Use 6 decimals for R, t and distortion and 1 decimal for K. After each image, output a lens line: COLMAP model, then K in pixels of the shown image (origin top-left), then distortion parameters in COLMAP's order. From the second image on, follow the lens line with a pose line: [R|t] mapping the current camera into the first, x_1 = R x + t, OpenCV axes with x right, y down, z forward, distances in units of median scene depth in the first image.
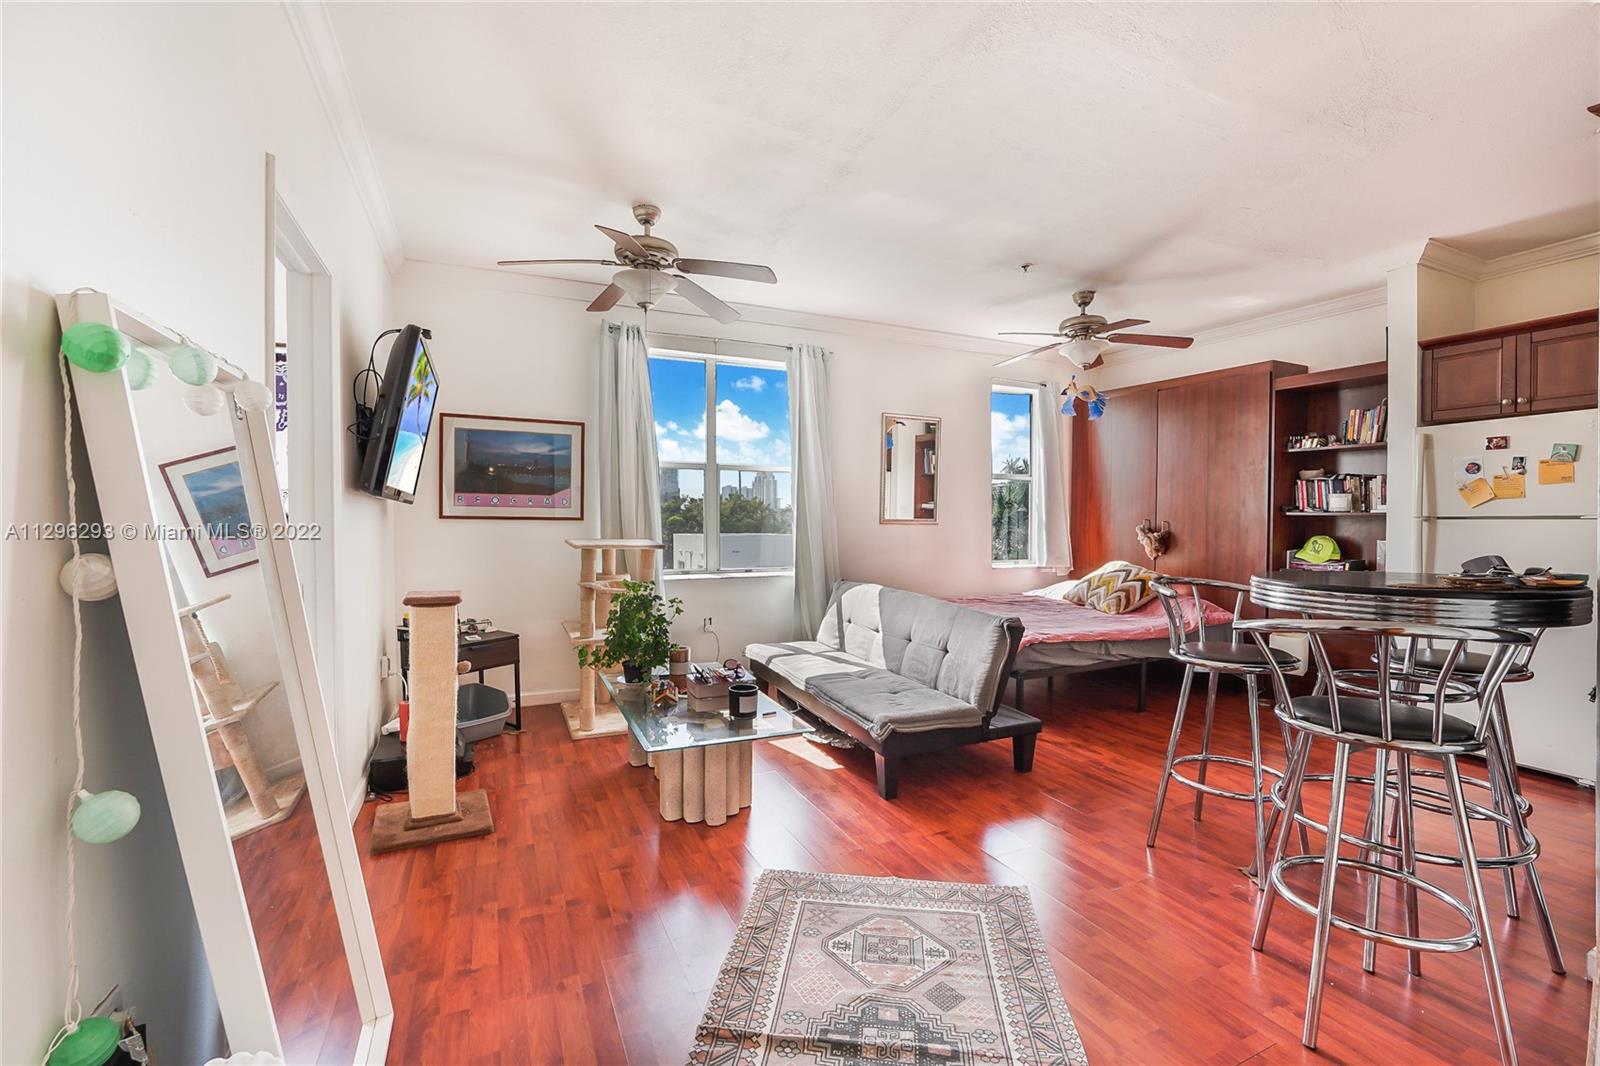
lens RADIAL K [[681.8, 0, 805.9], [0, 681.8, 531.0], [0, 0, 1]] dist [-0.001874, -0.000156]
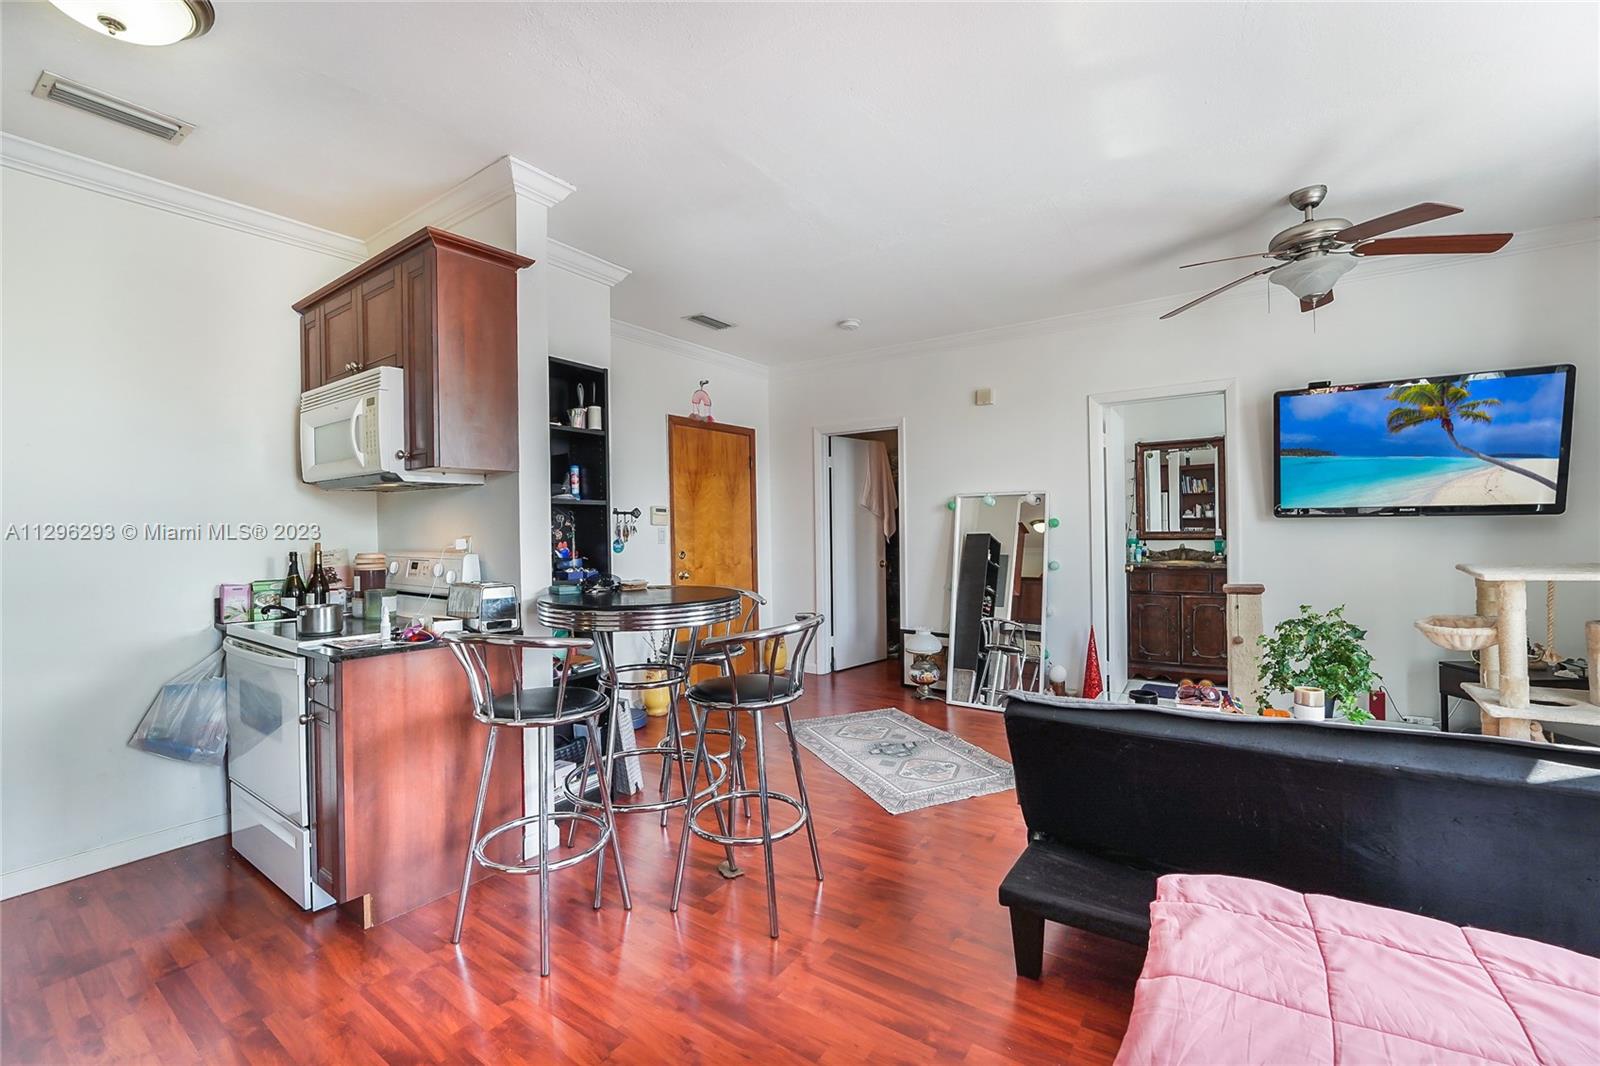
lens RADIAL K [[667.6, 0, 806.9], [0, 667.6, 536.2], [0, 0, 1]] dist [-0.022415, 0.000456]
pose [[-0.860192, 0.020568, -0.509555, 0.619117], [0.009128, 0.999647, 0.024941, -0.033793], [0.509888, 0.016803, -0.860077, 1.118948]]
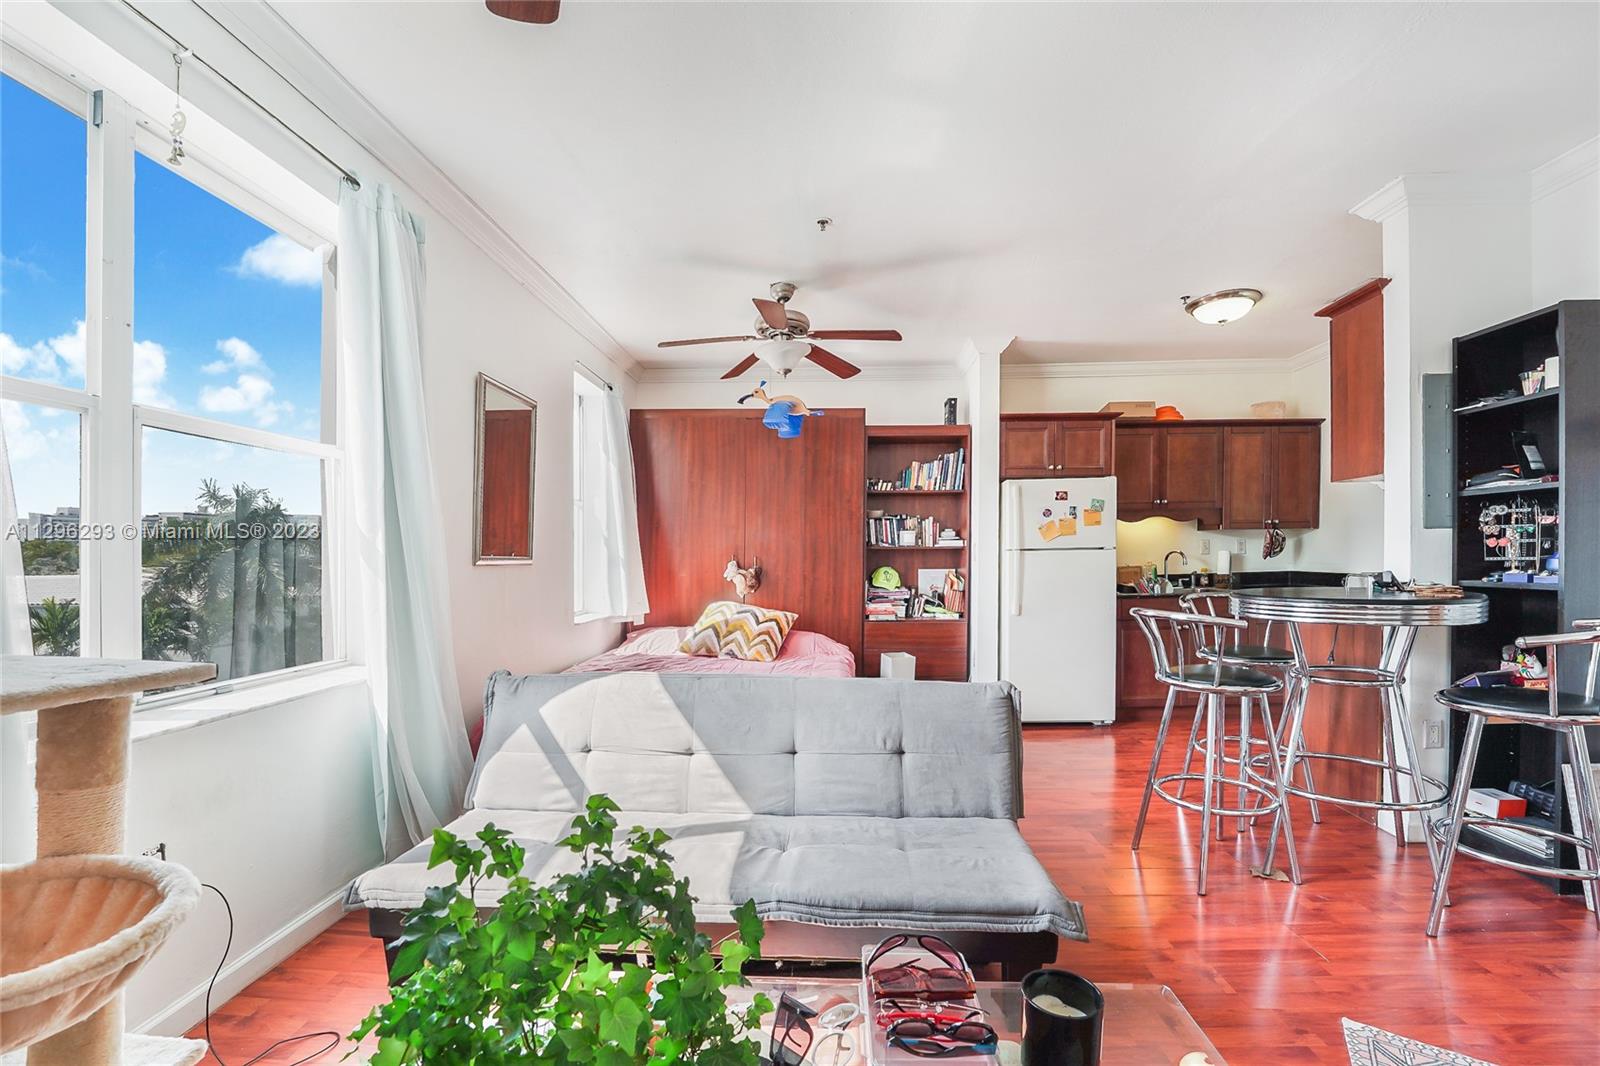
lens RADIAL K [[653.7, 0, 798.3], [0, 653.7, 562.6], [0, 0, 1]] dist [-0.030273, 0.000012]
pose [[0.477613, -0.017222, 0.878402, -0.325555], [0.028487, 0.999586, 0.004109, -0.010381], [-0.878108, 0.023061, 0.477906, 0.661270]]
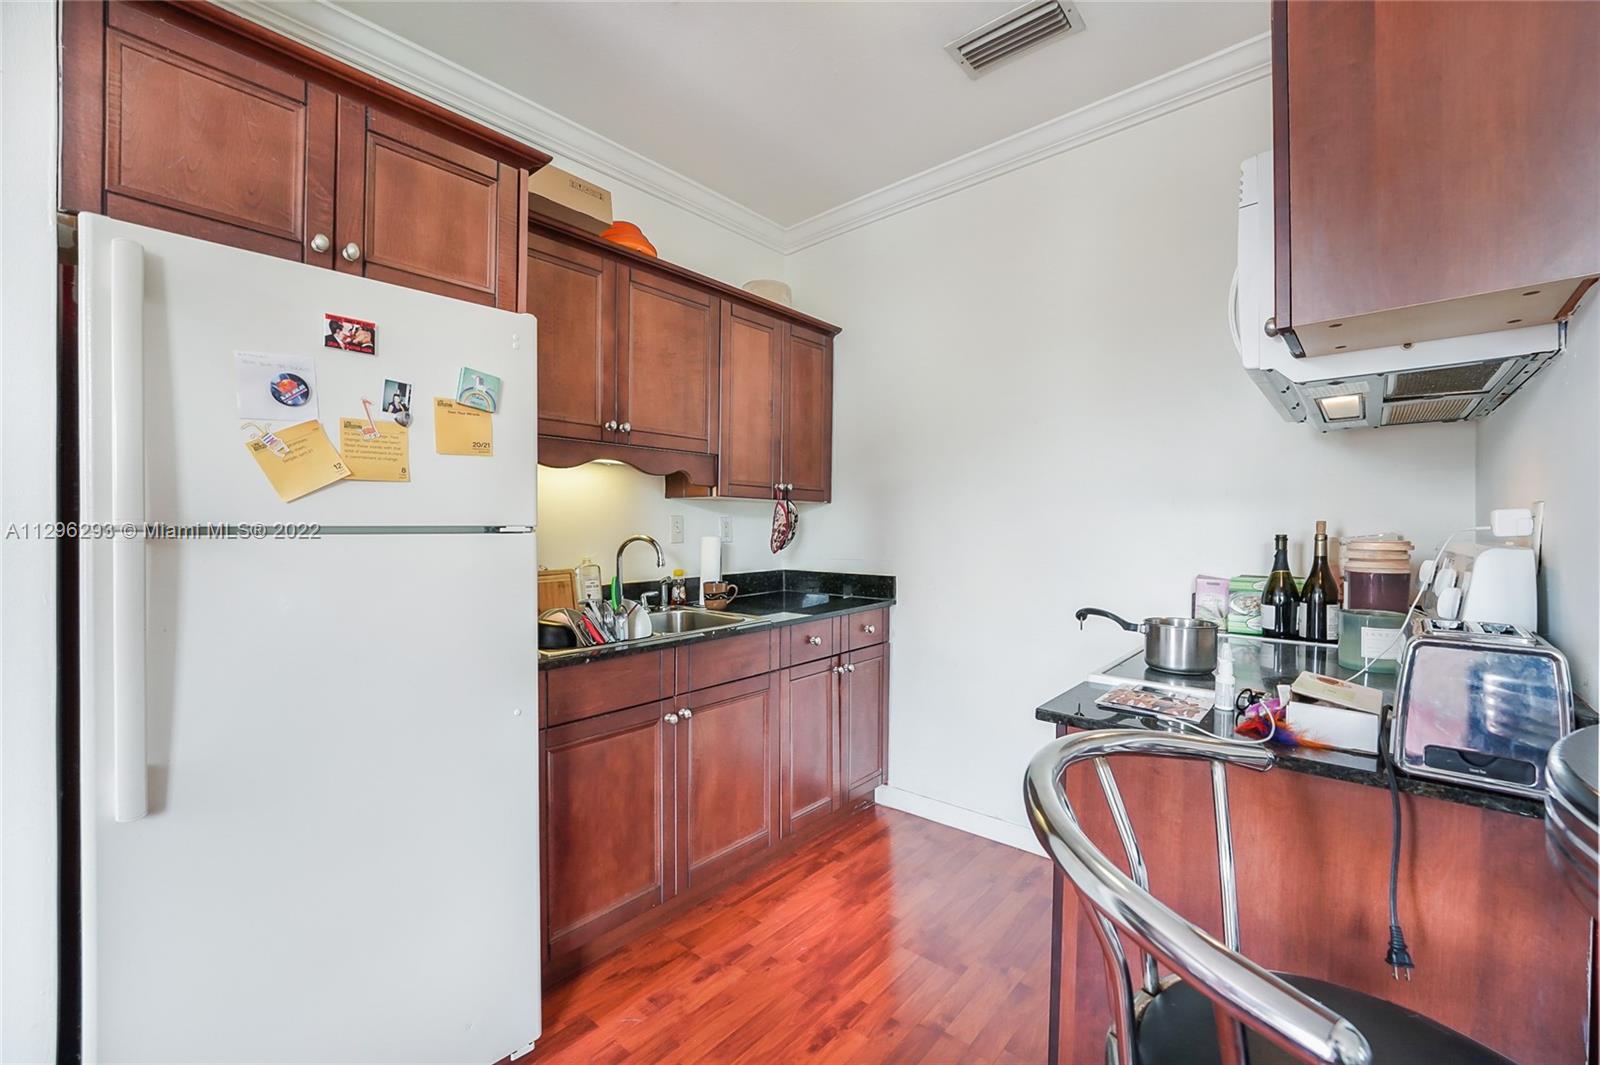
lens RADIAL K [[679.0, 0, 800.0], [0, 679.0, 532.5], [0, 0, 1]] dist [0.001261, 0.000081]
pose [[-0.394722, -0.005537, 0.918784, 0.443169], [0.011946, 0.999866, 0.011157, -0.015125], [-0.918723, 0.015380, -0.394603, 0.724499]]
